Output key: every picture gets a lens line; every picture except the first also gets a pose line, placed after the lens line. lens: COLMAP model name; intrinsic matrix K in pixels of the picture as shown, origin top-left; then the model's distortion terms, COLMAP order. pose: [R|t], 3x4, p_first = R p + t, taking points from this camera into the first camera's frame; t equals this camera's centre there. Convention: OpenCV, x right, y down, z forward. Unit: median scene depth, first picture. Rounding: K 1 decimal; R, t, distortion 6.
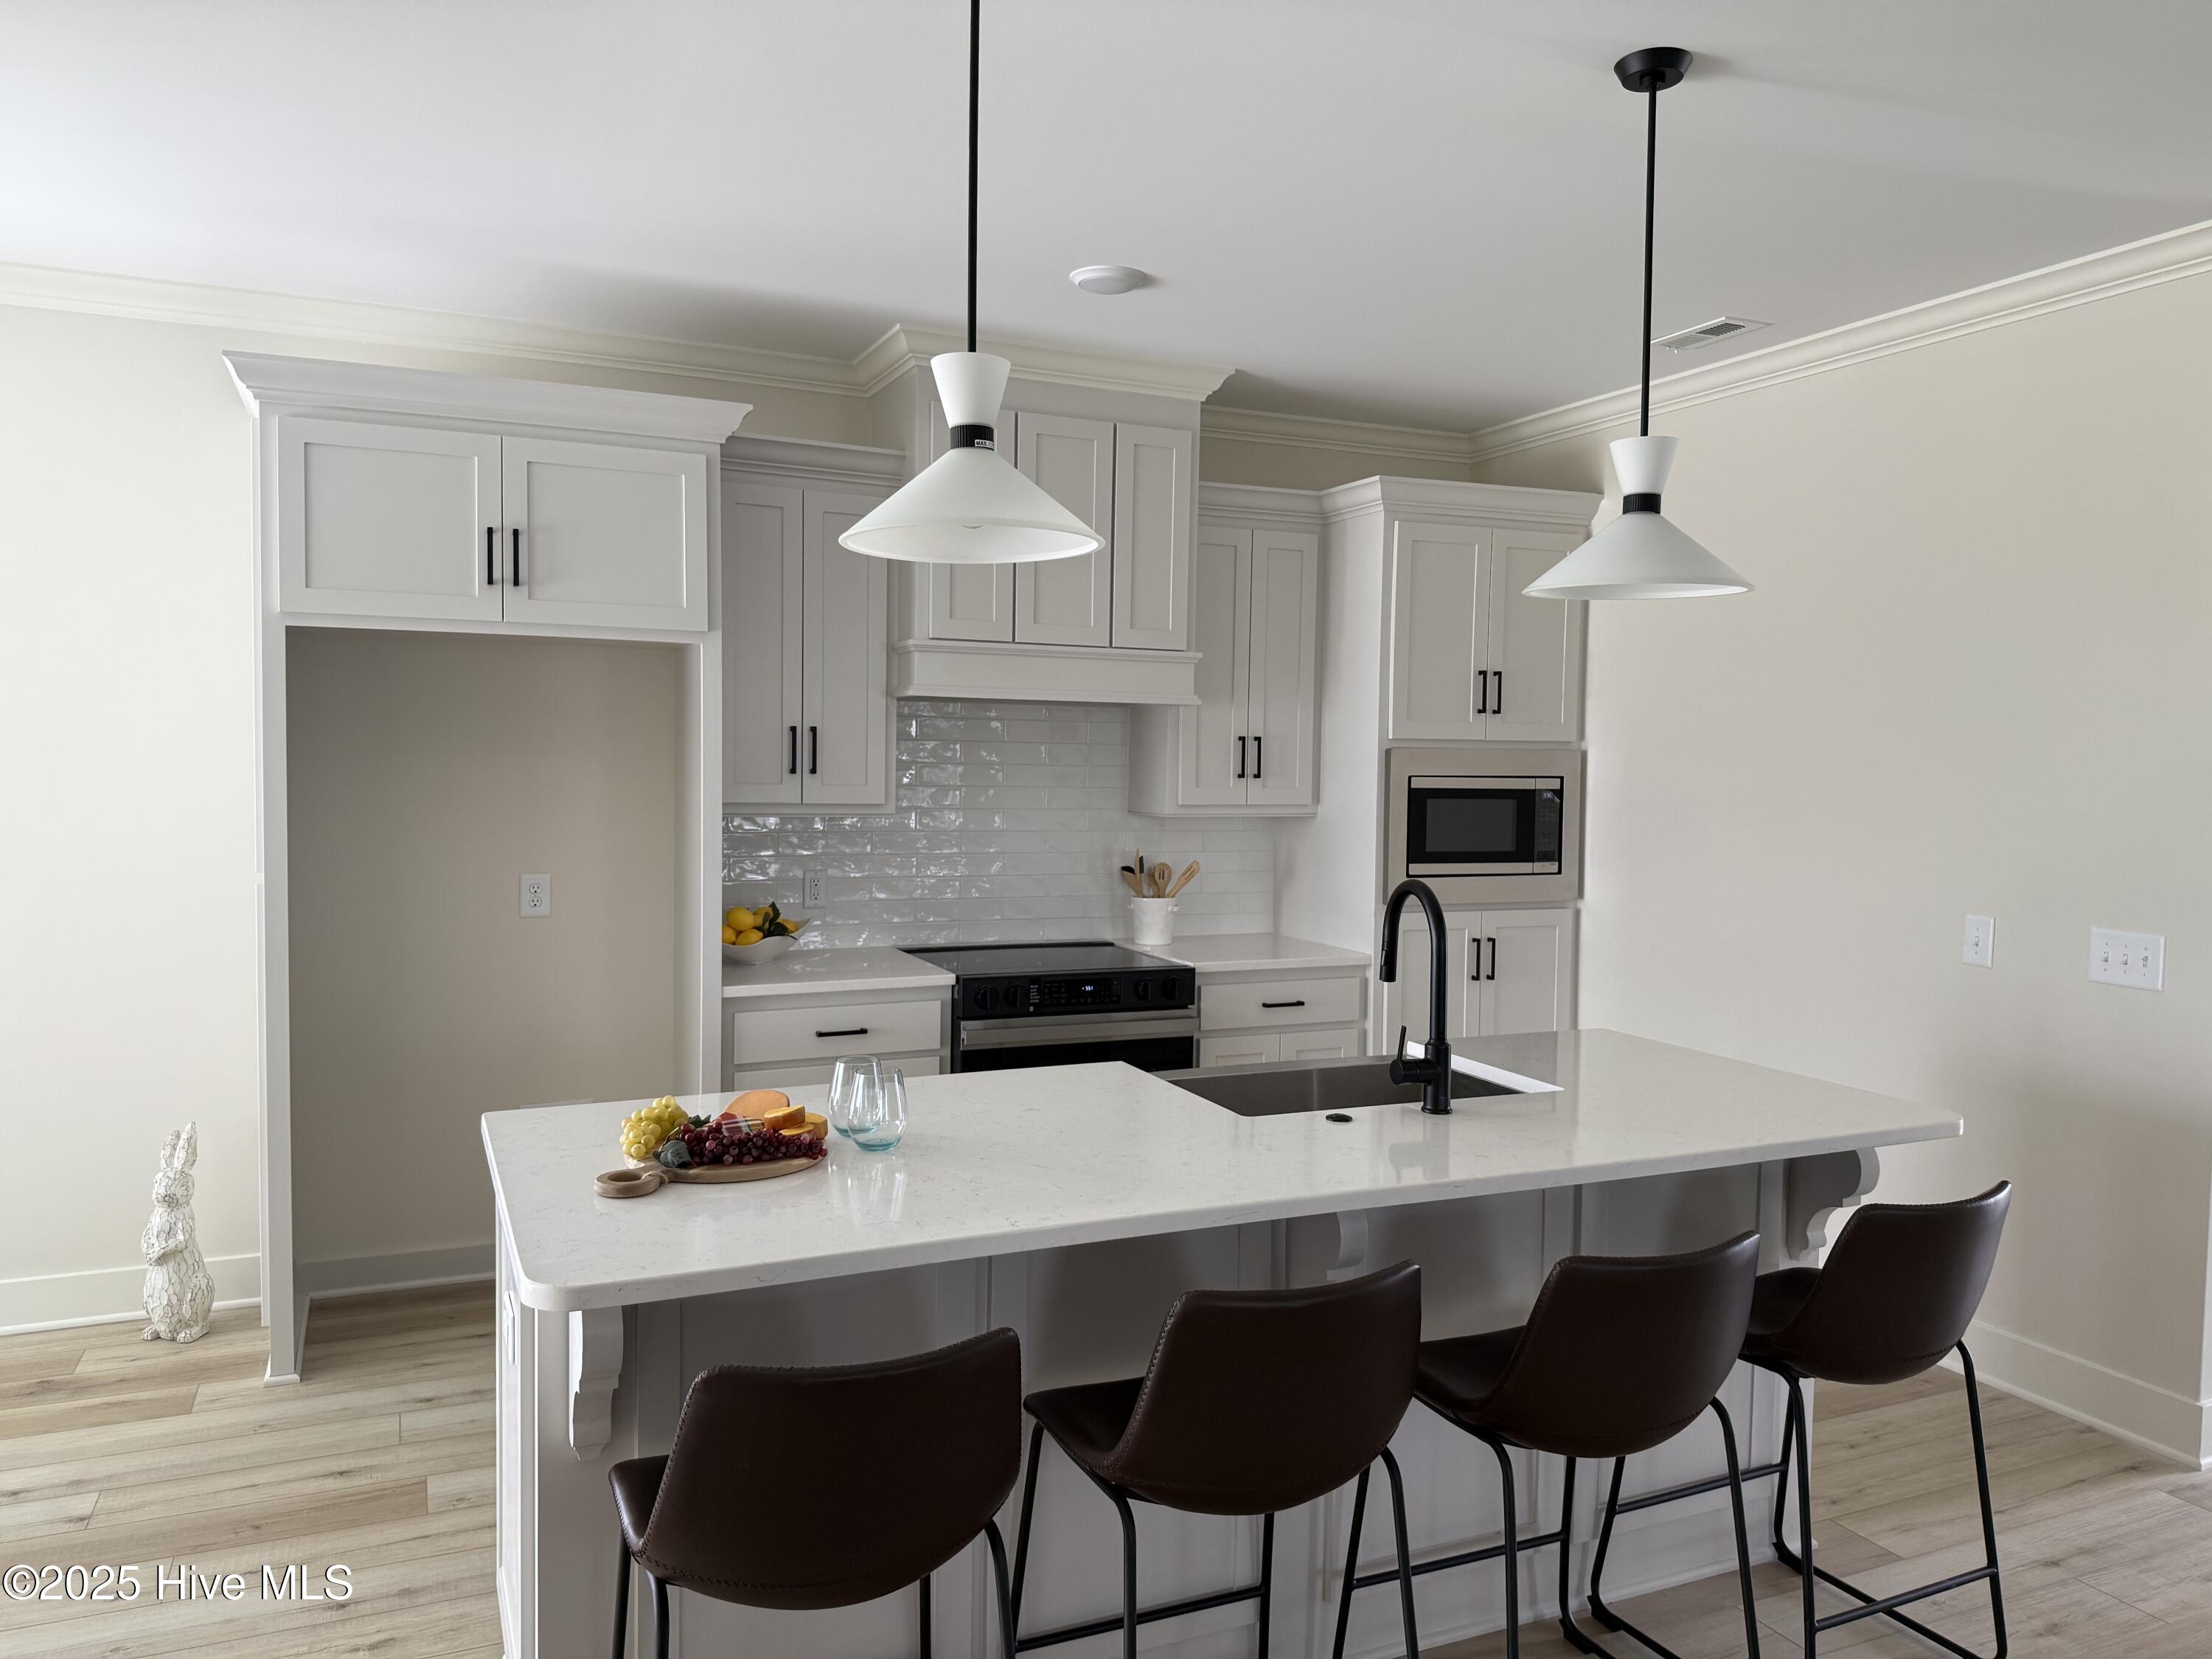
lens RADIAL K [[1515.7, 0, 1098.9], [0, 1515.7, 798.3], [0, 0, 1]] dist [0.013881, -0.034816]
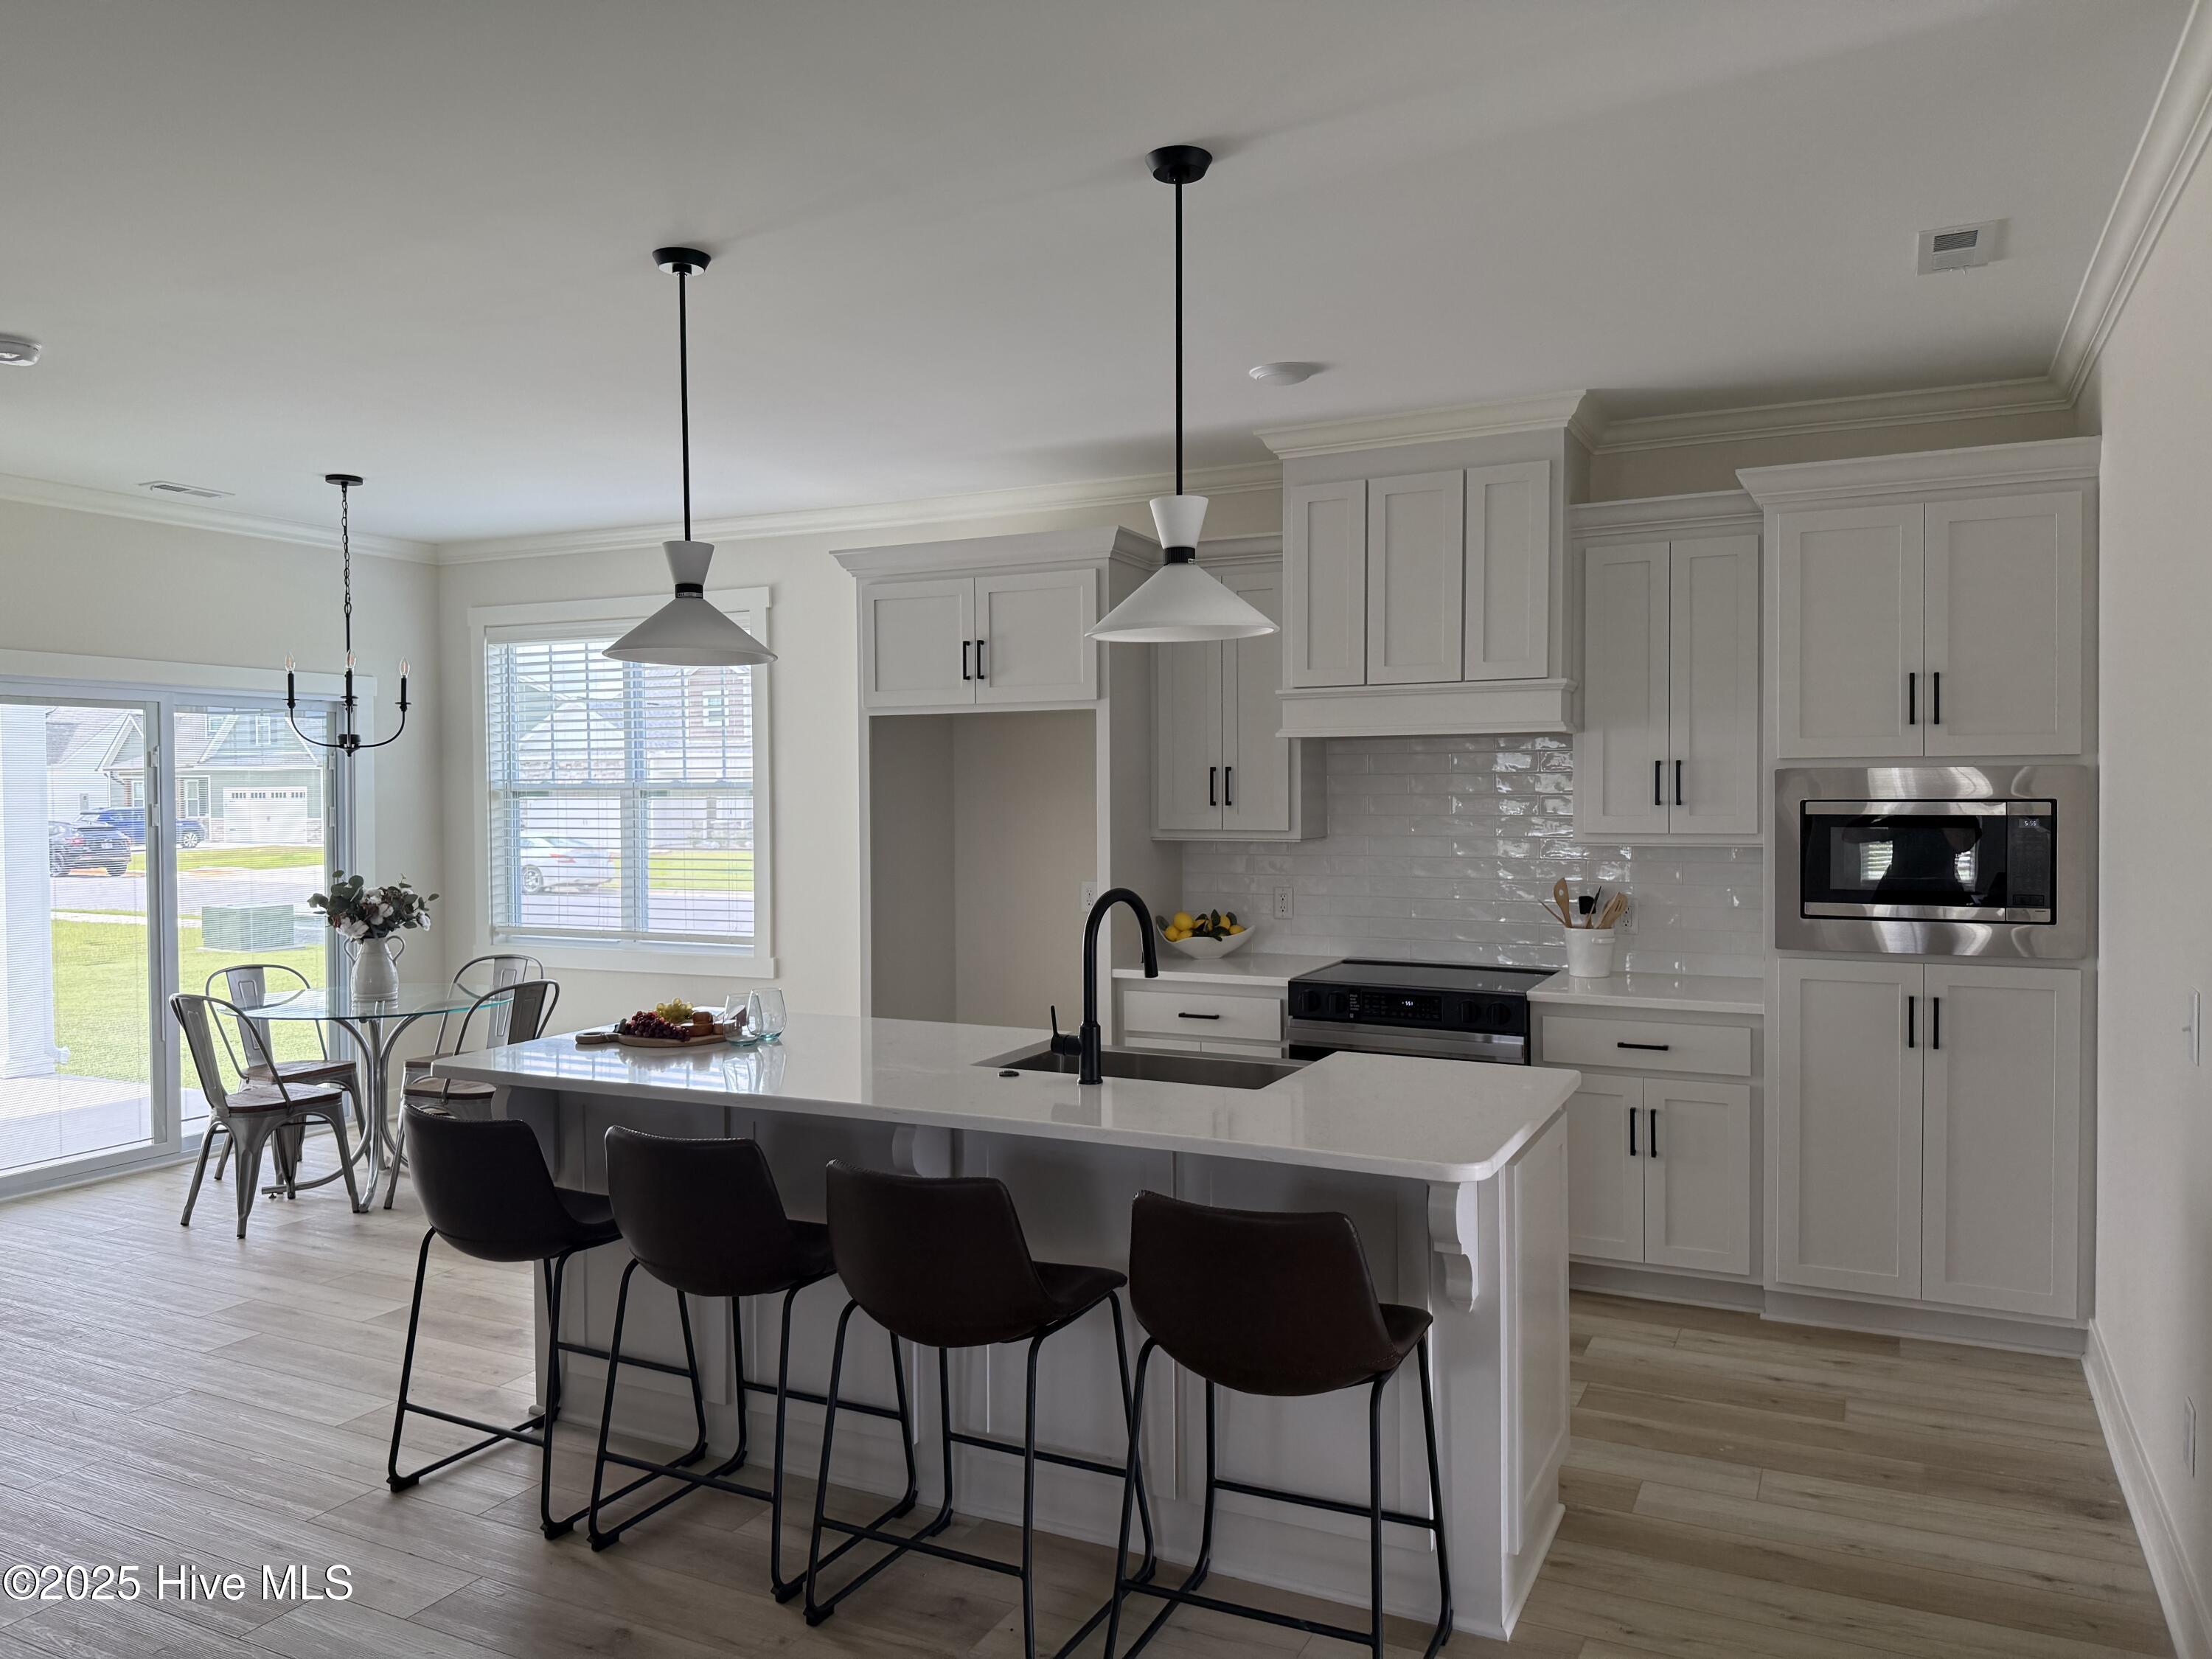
lens RADIAL K [[1515.7, 0, 1102.2], [0, 1515.7, 807.3], [0, 0, 1]] dist [0.013881, -0.034816]
pose [[0.624214, -0.010587, -0.781182, 0.812146], [-0.004826, 0.999837, -0.017407, 0.007761], [0.781239, 0.014636, 0.624061, 0.183836]]
